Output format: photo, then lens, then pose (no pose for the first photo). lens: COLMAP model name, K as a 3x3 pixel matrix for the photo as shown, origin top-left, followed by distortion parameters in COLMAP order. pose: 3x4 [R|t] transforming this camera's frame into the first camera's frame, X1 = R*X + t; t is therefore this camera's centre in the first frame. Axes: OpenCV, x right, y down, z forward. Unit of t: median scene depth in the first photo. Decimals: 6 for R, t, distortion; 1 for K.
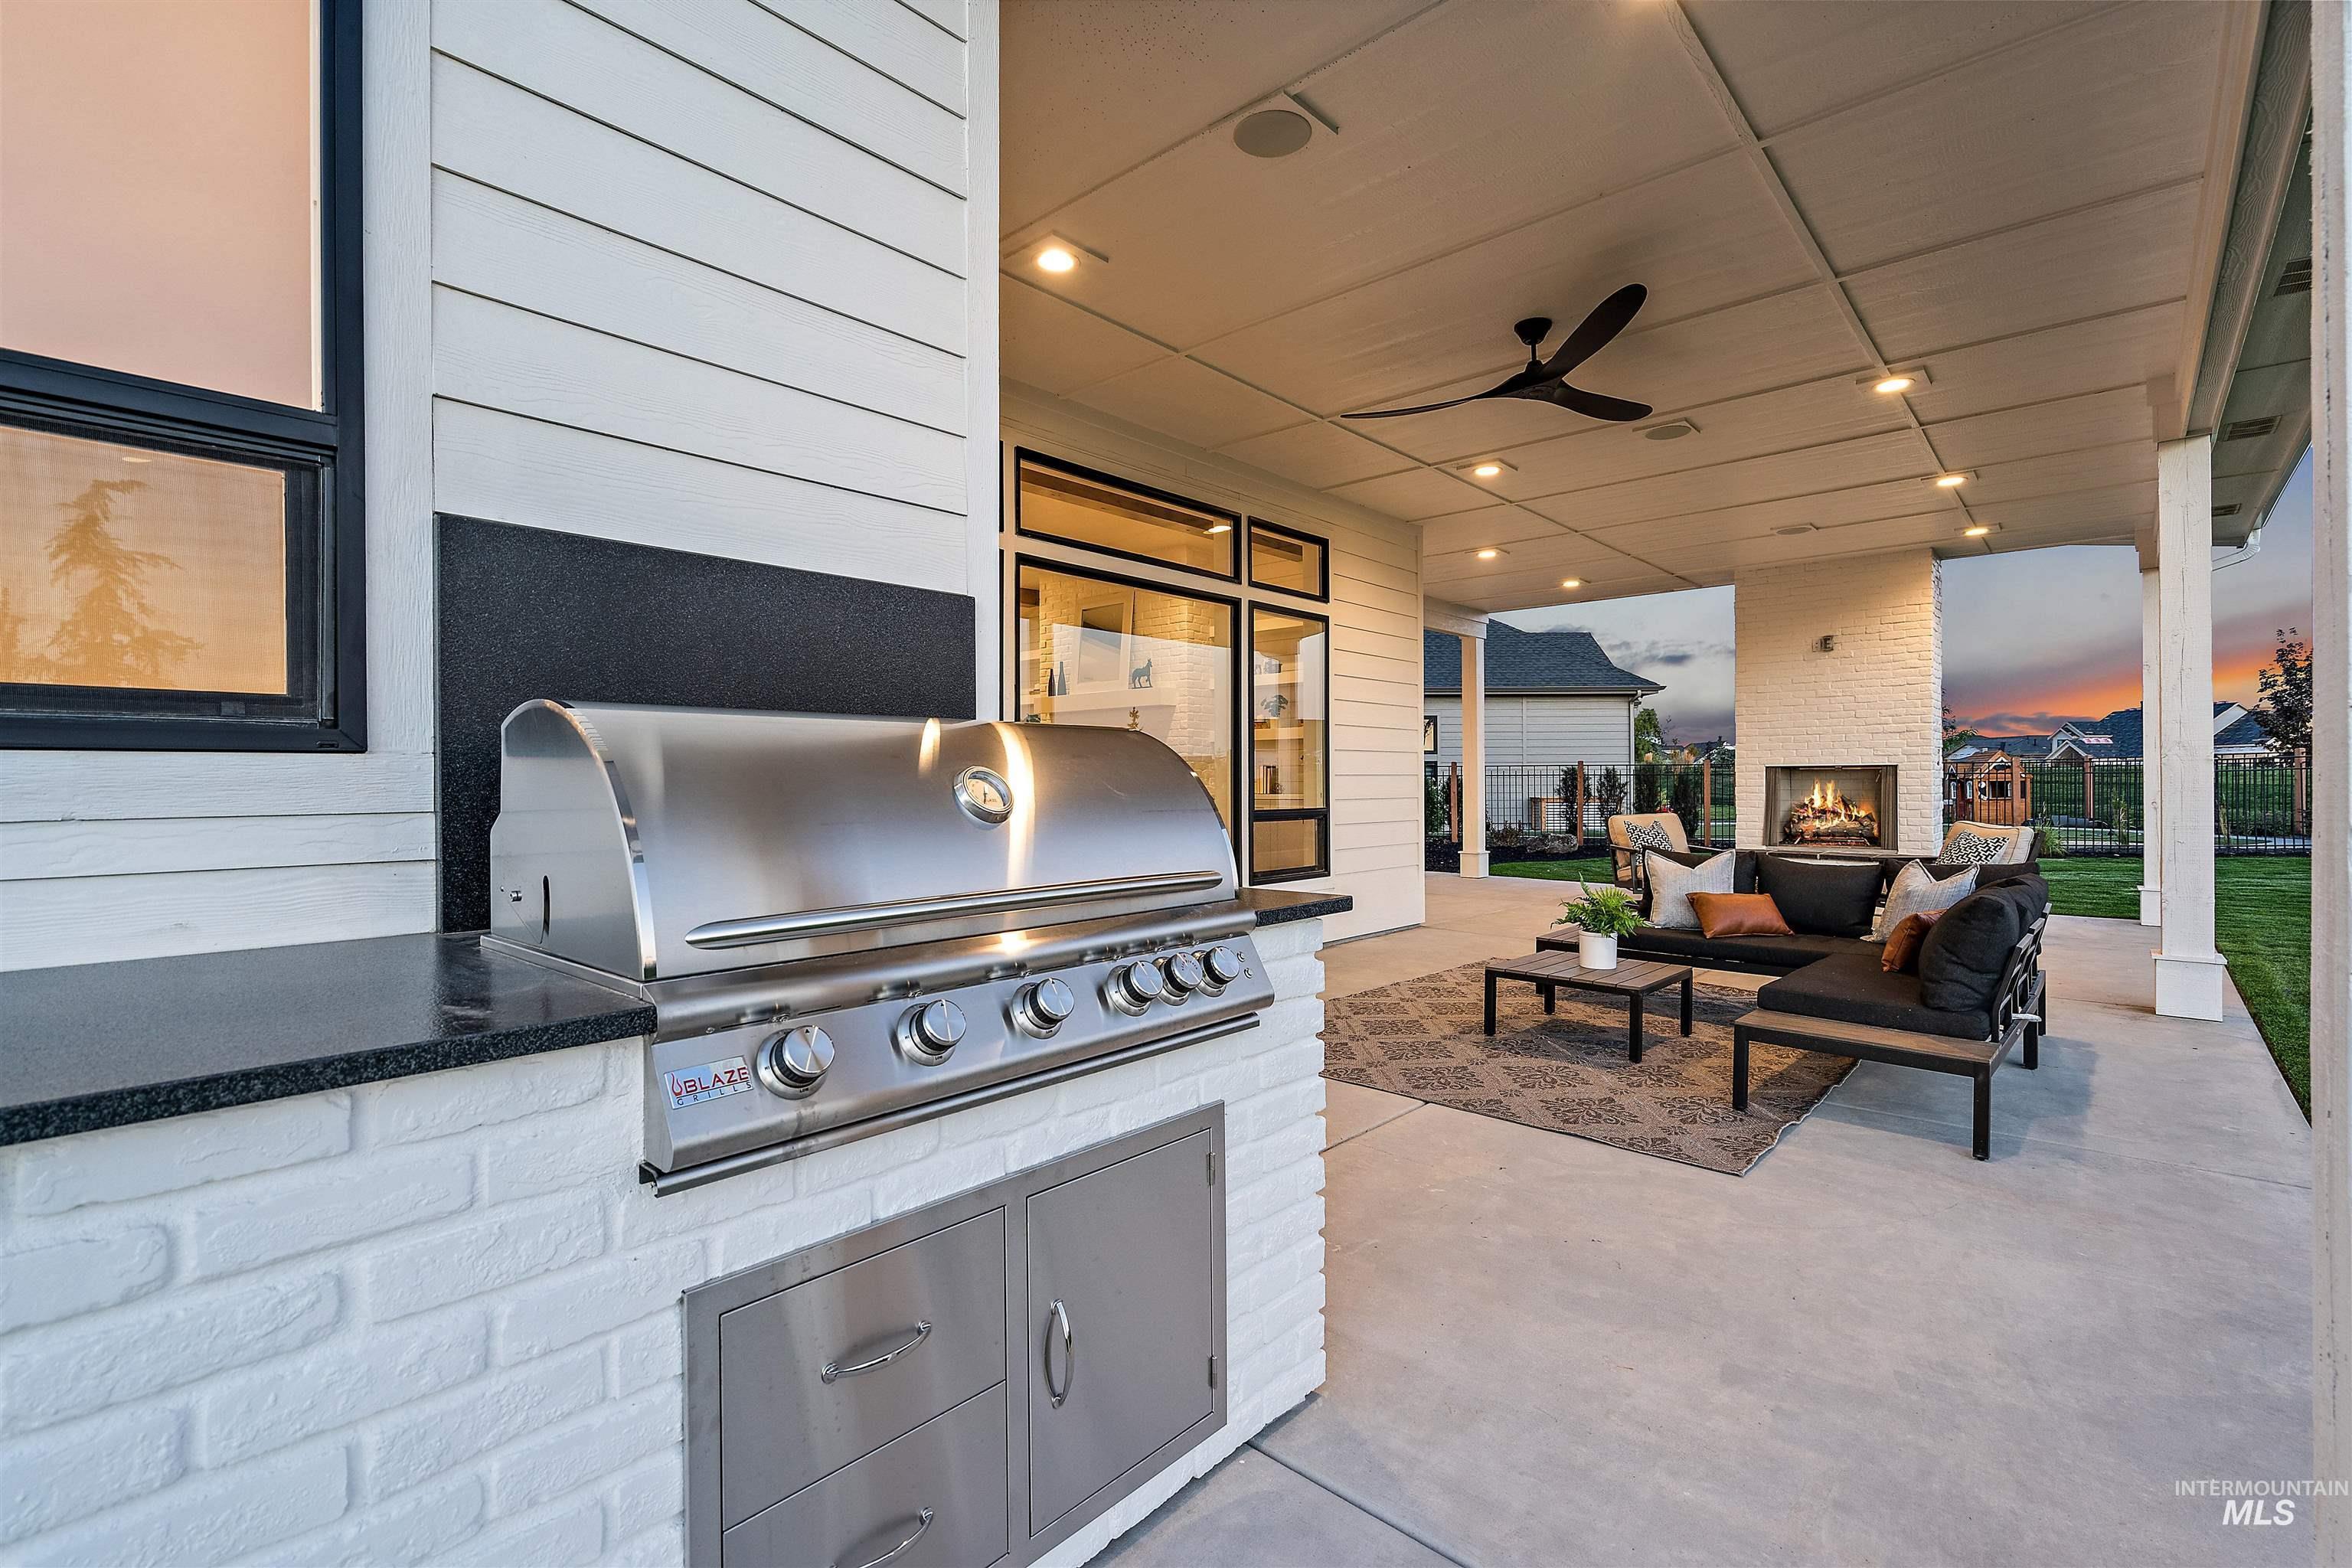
lens RADIAL K [[1071.9, 0, 1176.0], [0, 1071.9, 784.0], [0, 0, 1]] dist [-0.001713, -0.000174]
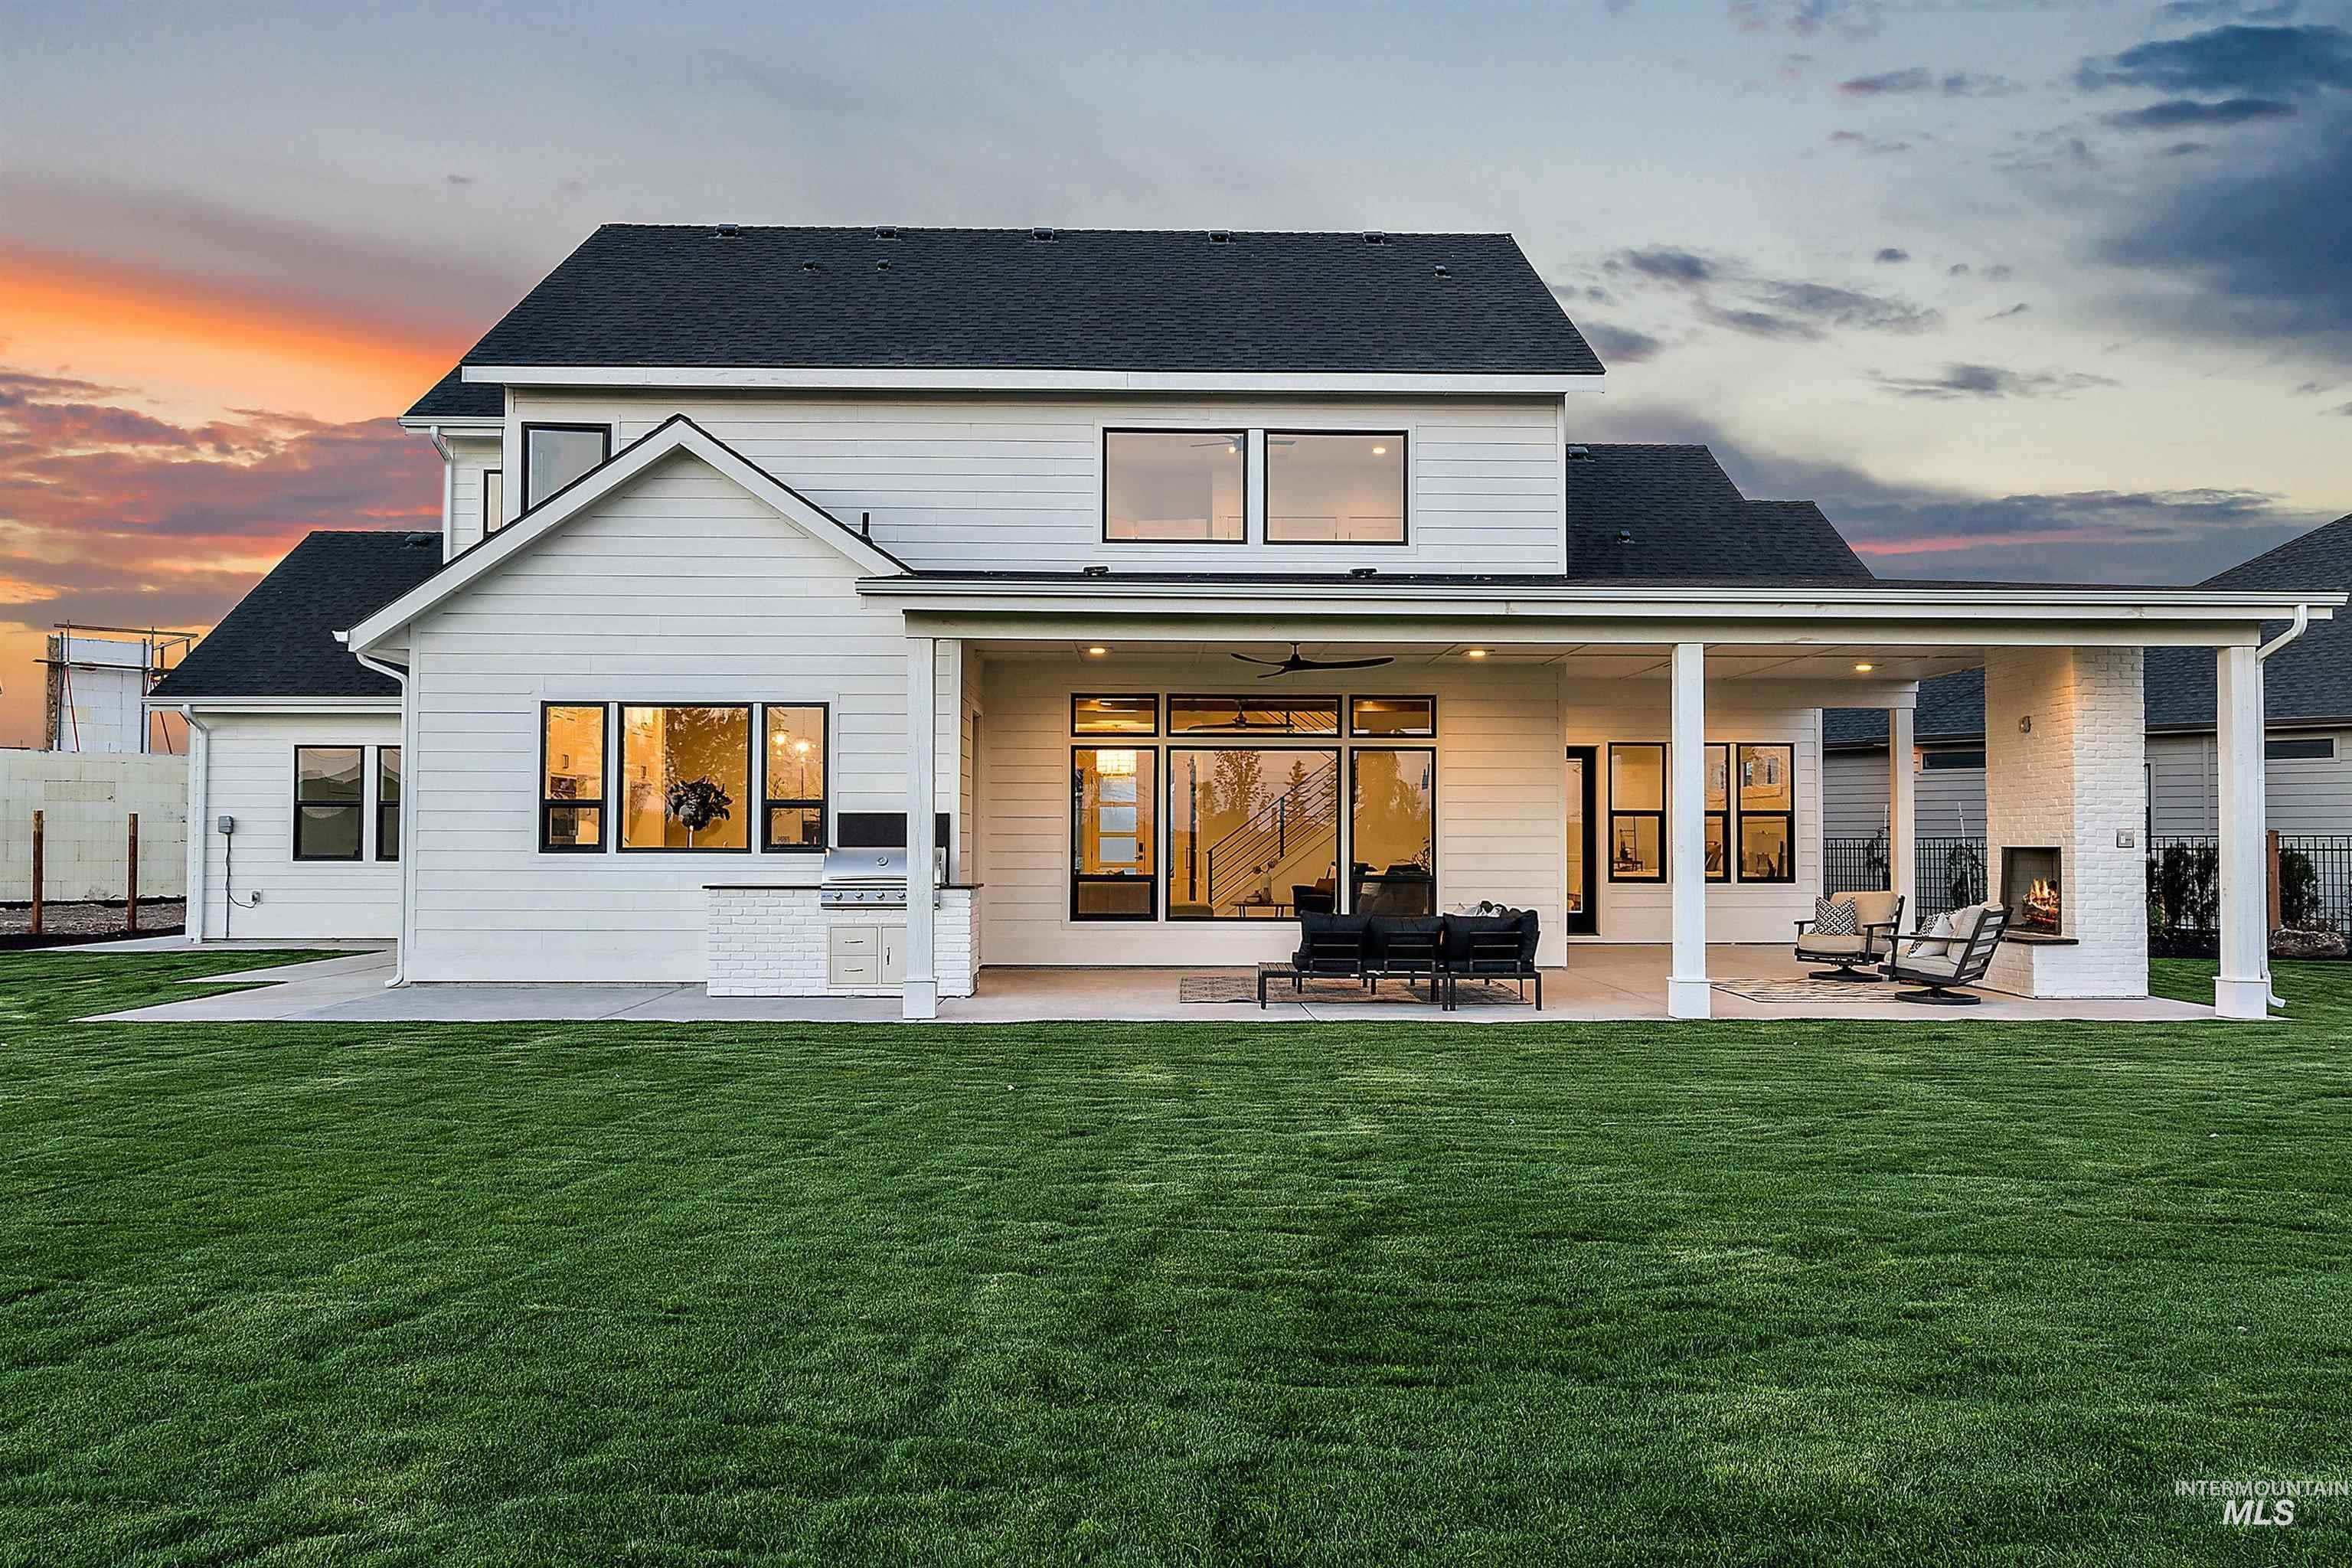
lens RADIAL K [[1693.5, 0, 1176.0], [0, 1693.5, 784.0], [0, 0, 1]] dist [-0.001807, 0.001097]
pose [[0.677118, -0.021452, -0.735562, 1.204763], [-0.004996, 0.999418, -0.033745, -0.018404], [0.735858, 0.026524, 0.676616, -0.635613]]
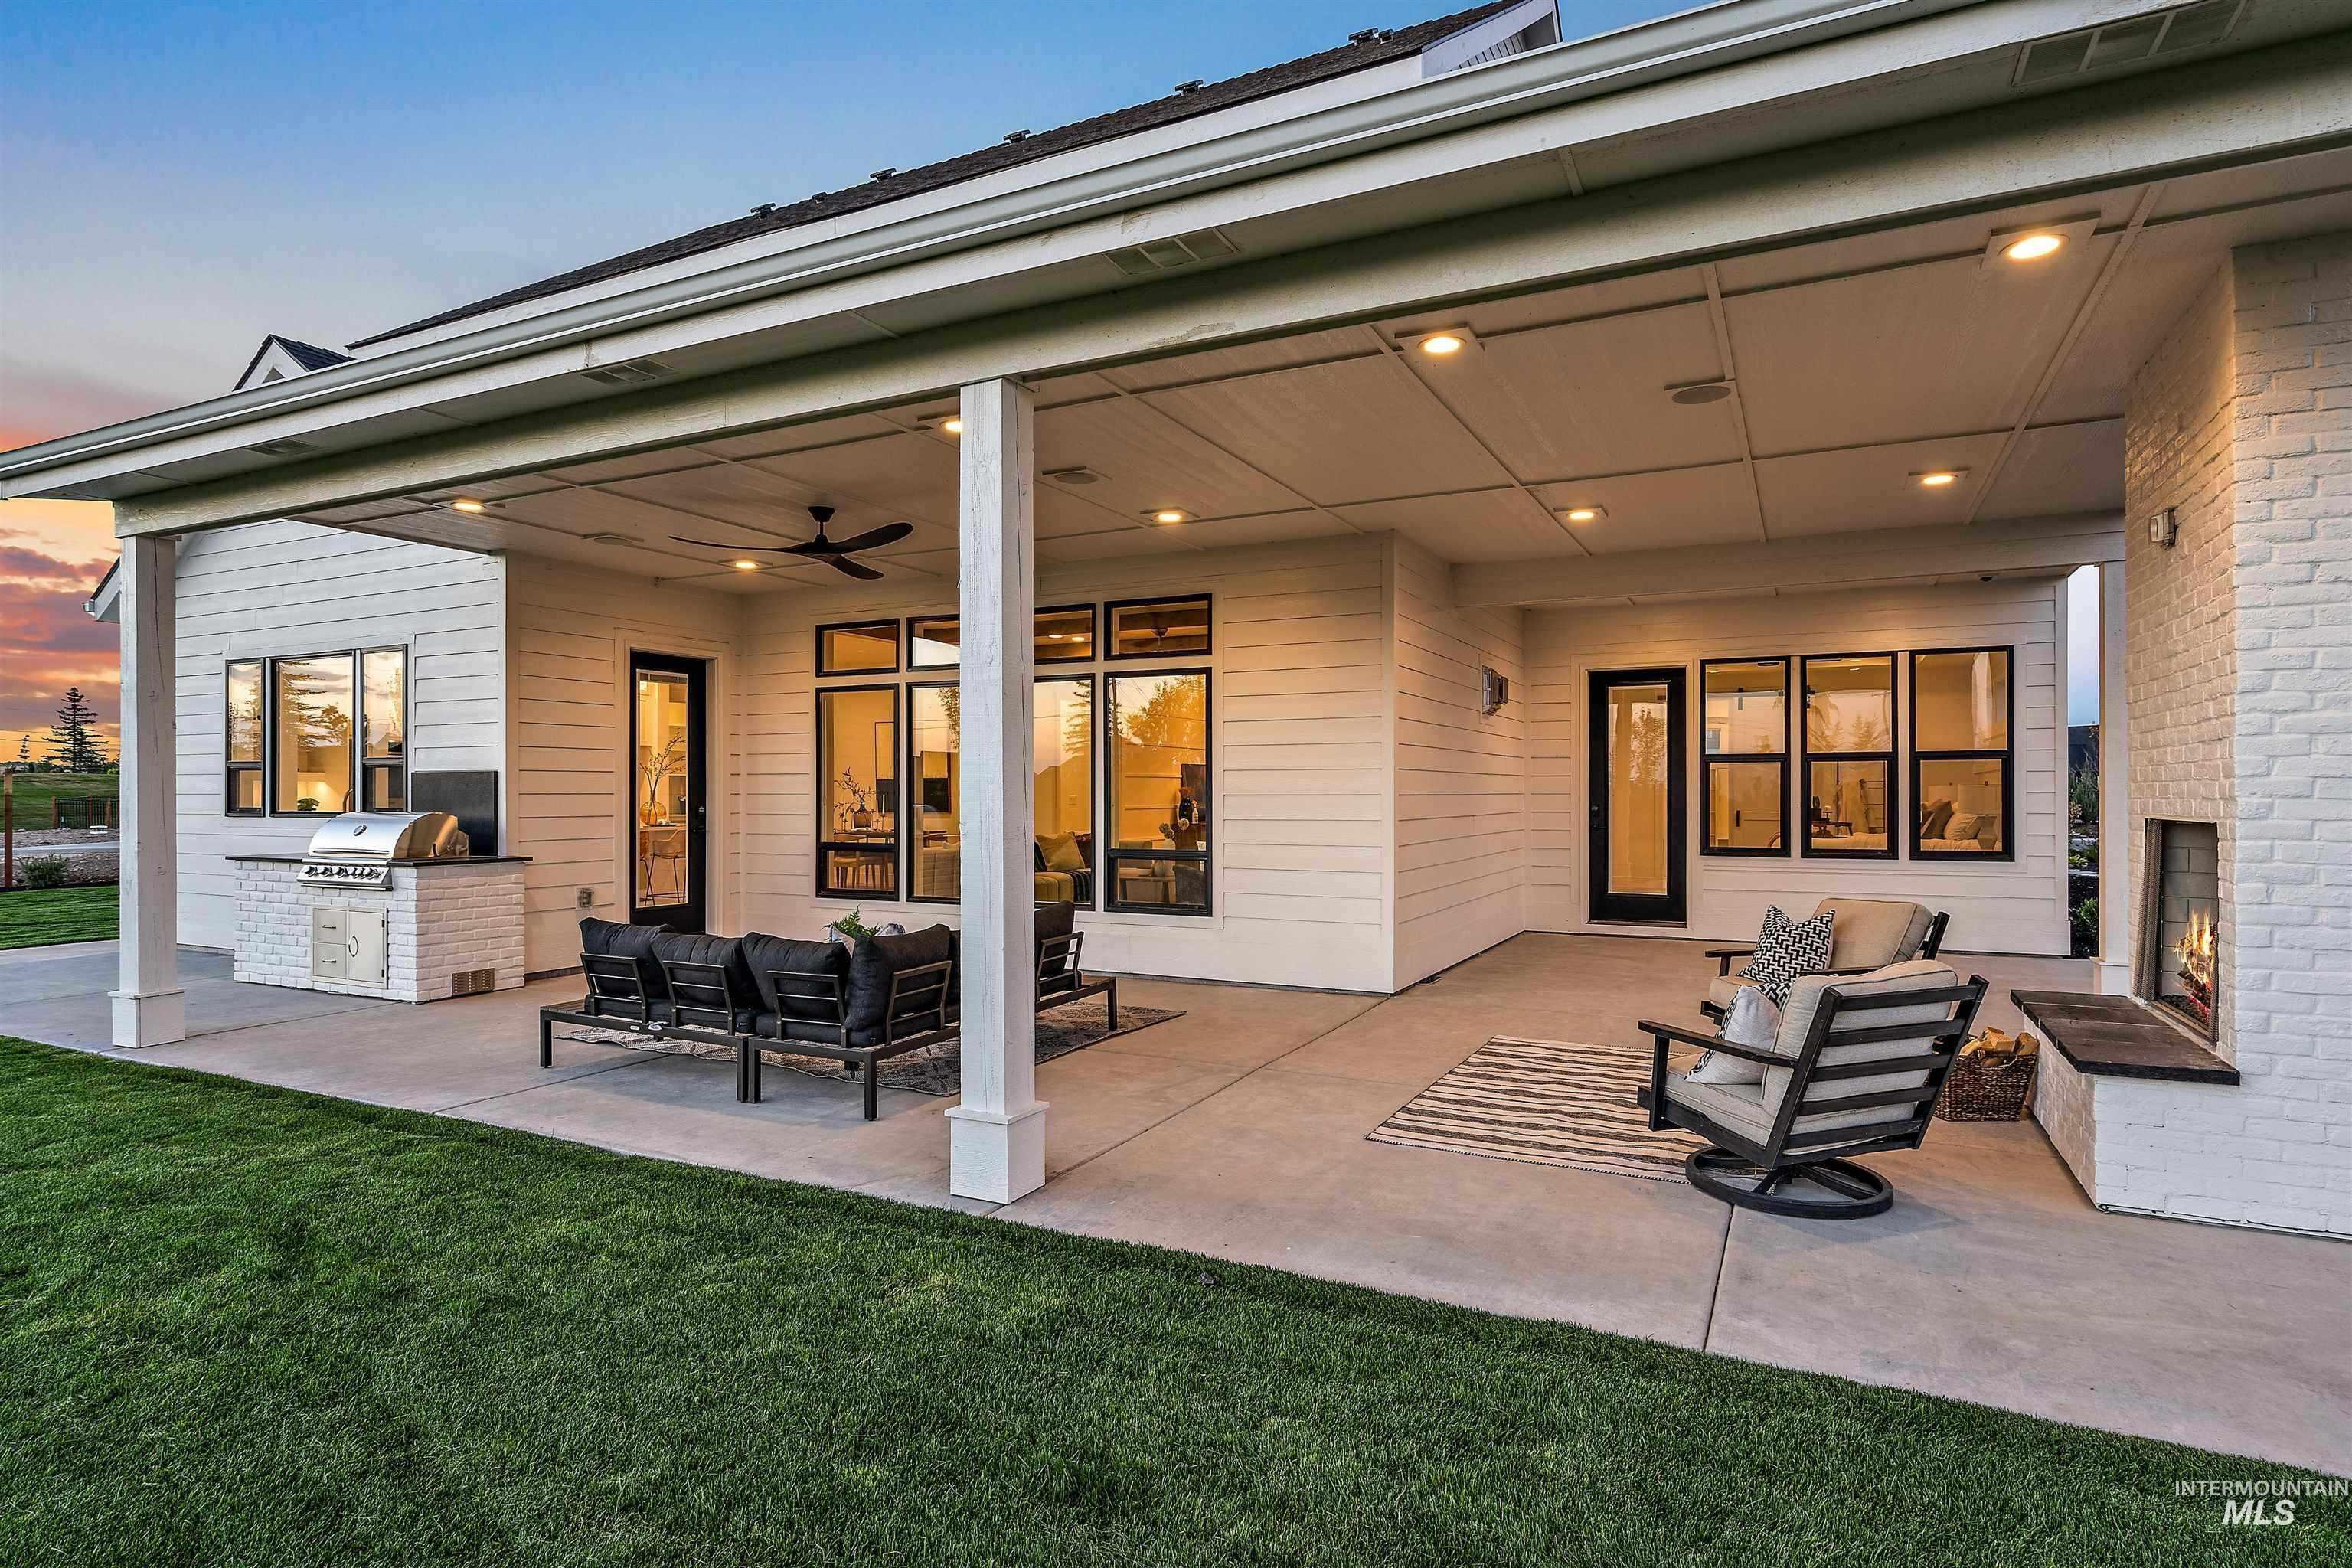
lens RADIAL K [[1230.4, 0, 1176.0], [0, 1230.4, 784.0], [0, 0, 1]] dist [0.004622, 0.000918]
pose [[0.252991, -0.003585, -0.967462, 0.955698], [-0.000344, 0.999993, -0.003796, -0.029082], [0.967469, 0.001293, 0.252988, 0.492506]]
